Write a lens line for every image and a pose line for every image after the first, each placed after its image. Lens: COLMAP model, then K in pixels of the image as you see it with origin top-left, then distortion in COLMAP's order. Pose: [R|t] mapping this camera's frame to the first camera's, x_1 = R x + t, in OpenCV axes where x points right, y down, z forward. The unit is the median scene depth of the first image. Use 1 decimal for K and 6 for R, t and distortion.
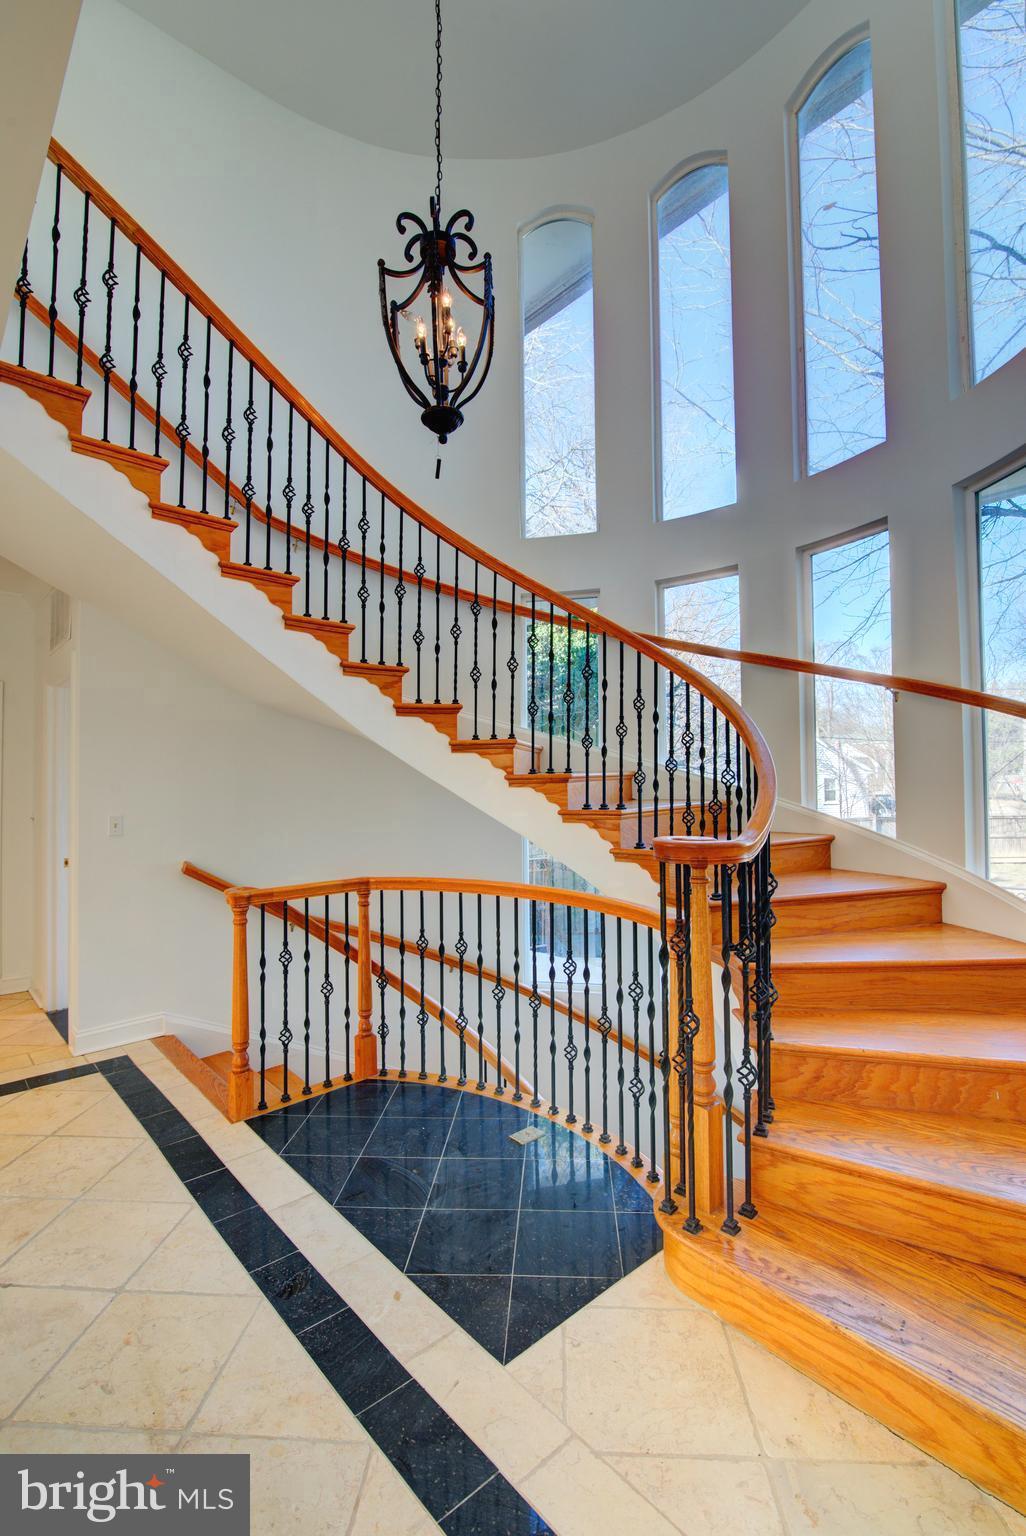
lens RADIAL K [[699.5, 0, 522.4], [0, 699.5, 772.0], [0, 0, 1]] dist [-0.021920, 0.001714]
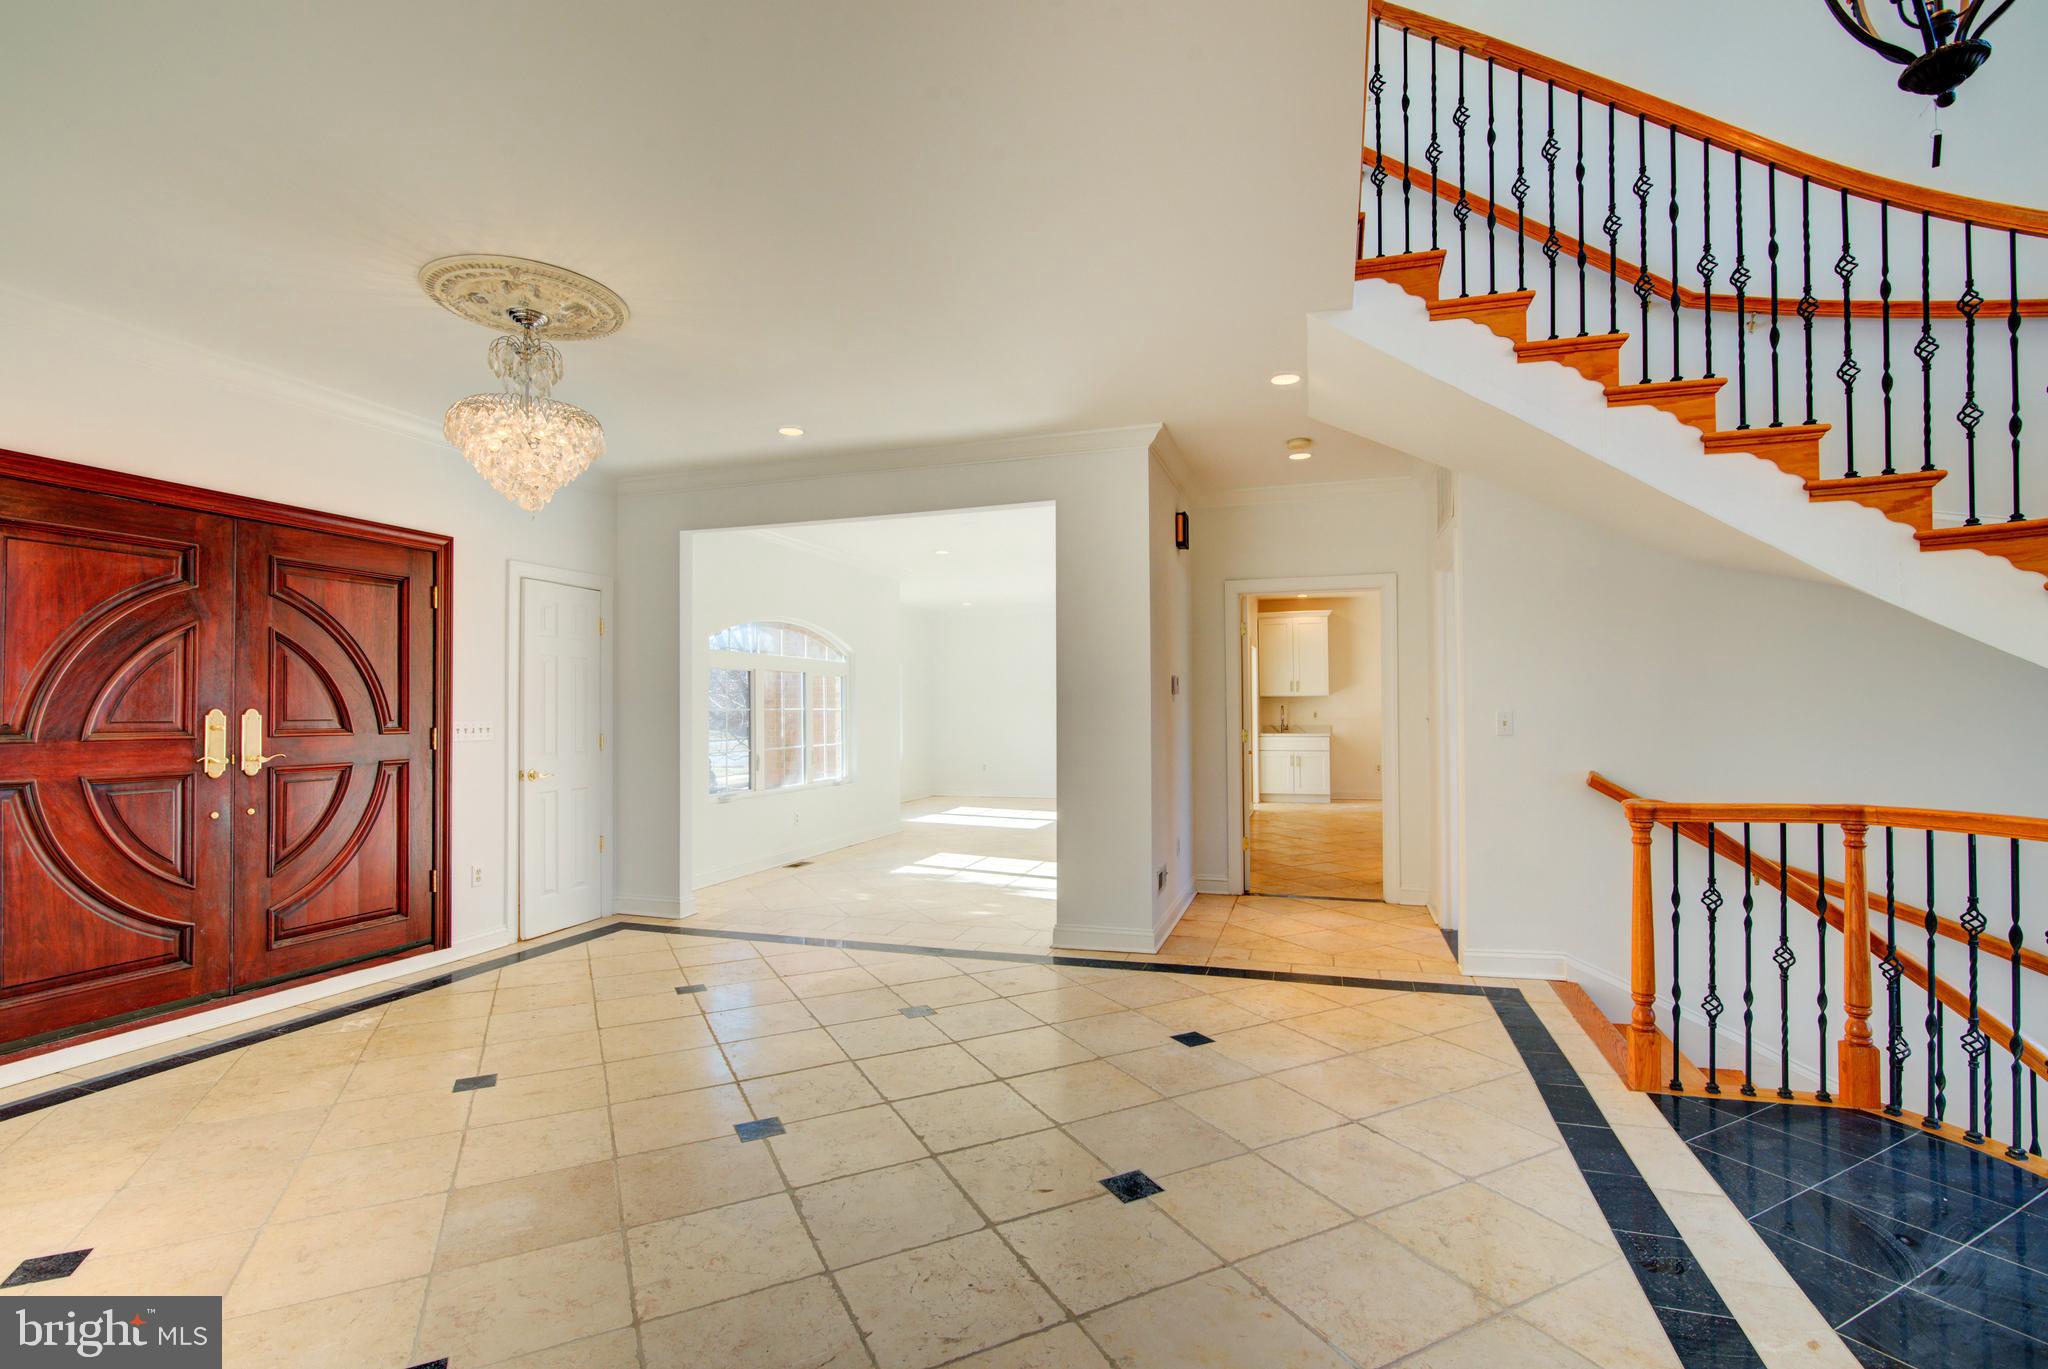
lens RADIAL K [[932.6, 0, 1015.0], [0, 932.6, 698.0], [0, 0, 1]] dist [-0.021920, 0.001714]
pose [[0.488358, -0.005807, -0.872624, 0.147021], [0.025999, 0.999631, 0.007899, 0.024557], [0.872256, -0.026545, 0.488328, -0.112995]]
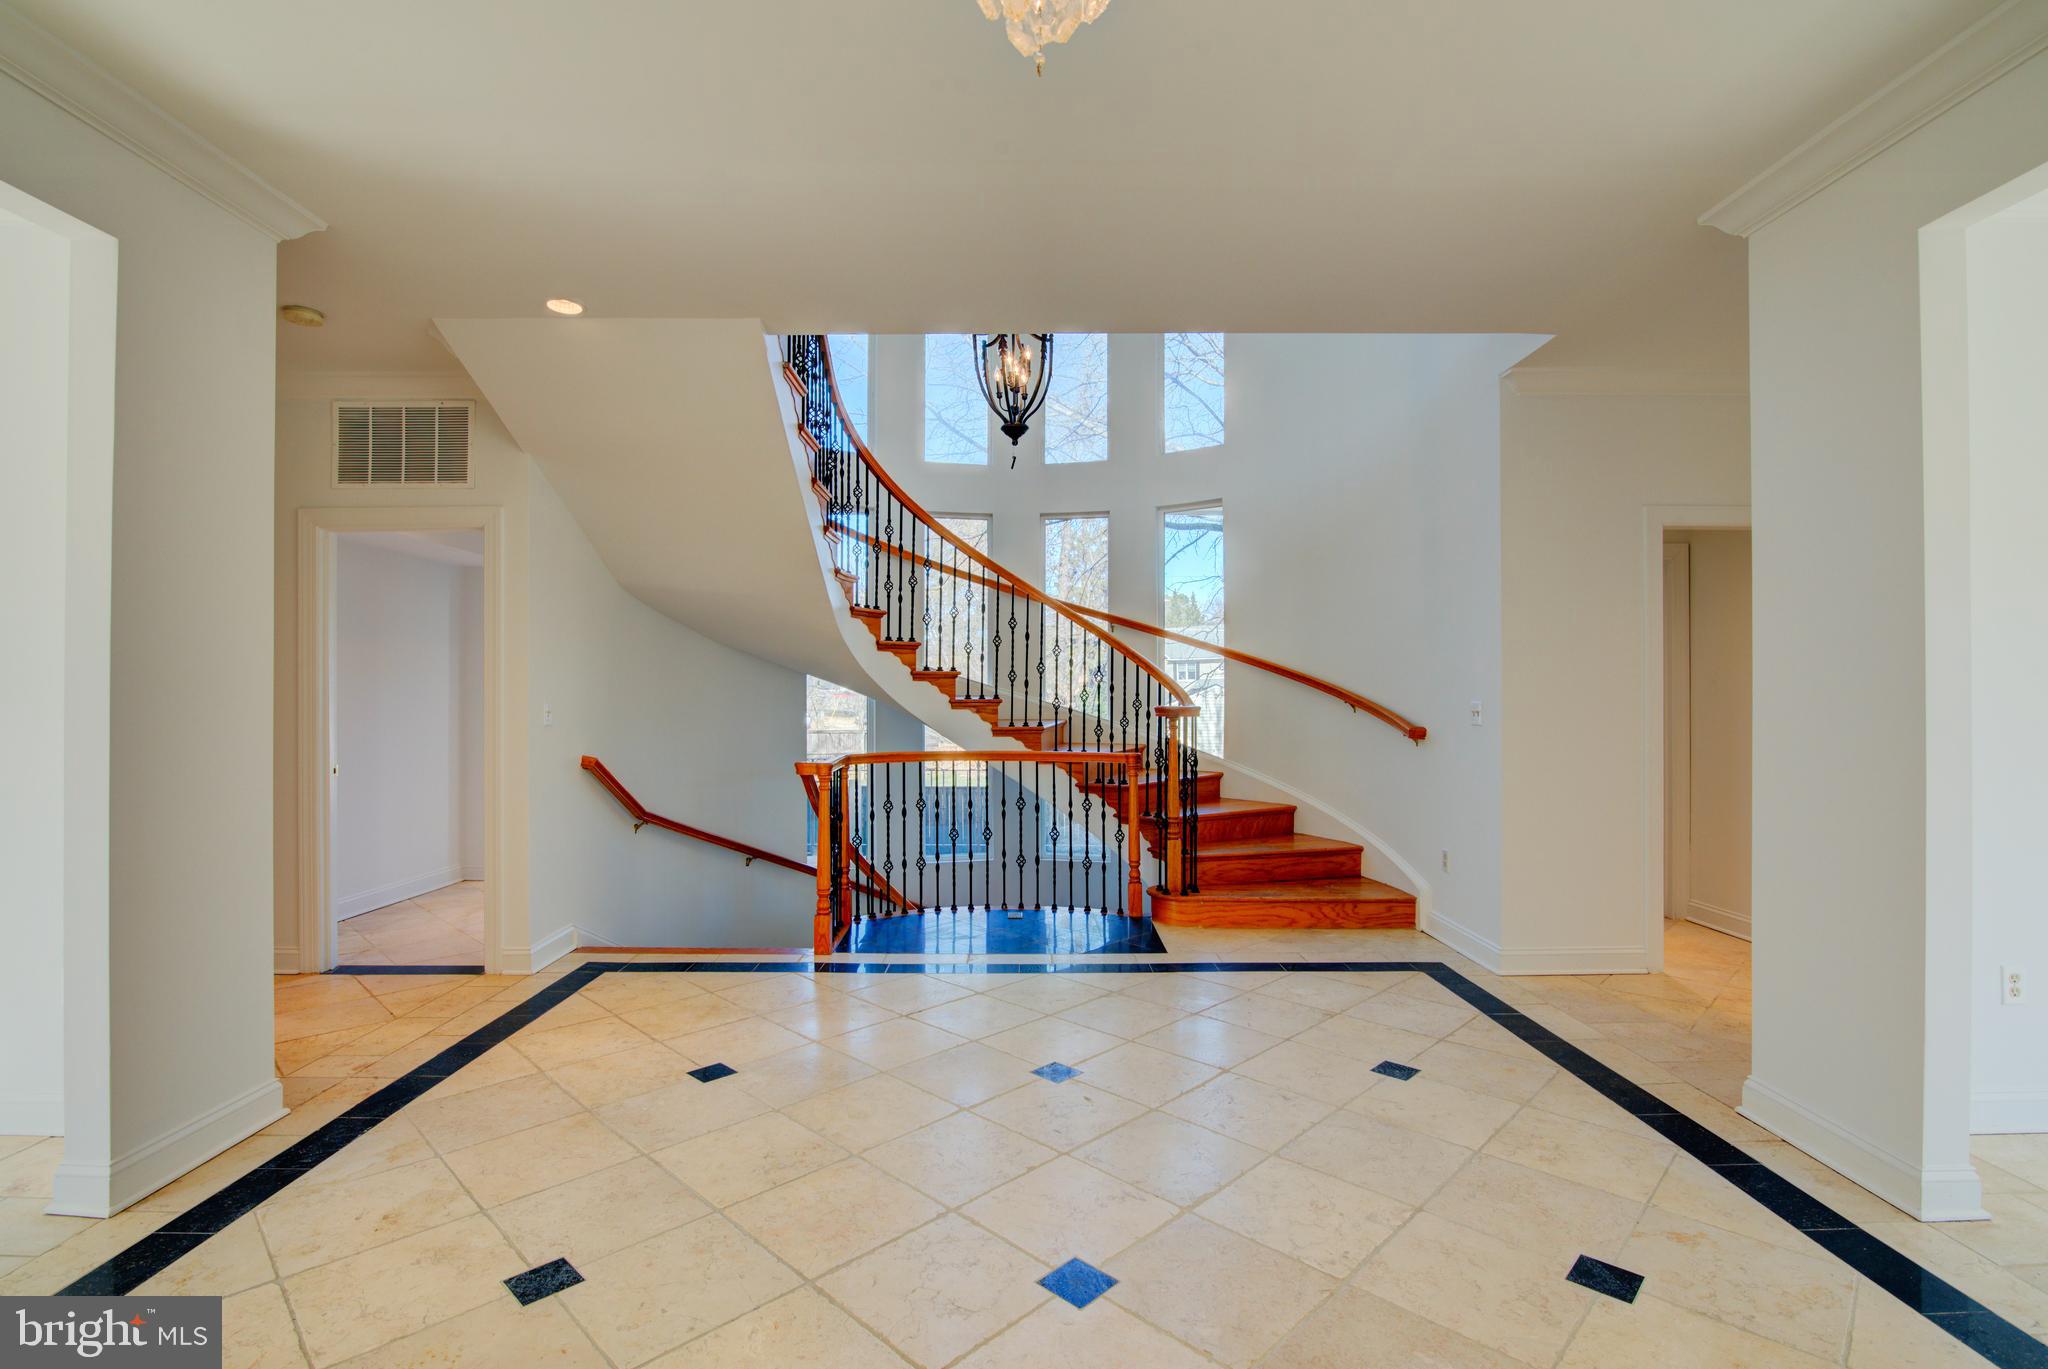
lens RADIAL K [[932.6, 0, 1026.1], [0, 932.6, 685.2], [0, 0, 1]] dist [-0.021920, 0.001714]
pose [[0.670808, 0.017993, 0.741413, -1.251432], [-0.022895, 0.999732, -0.003546, 0.033855], [-0.741278, -0.014596, 0.671040, -0.295633]]
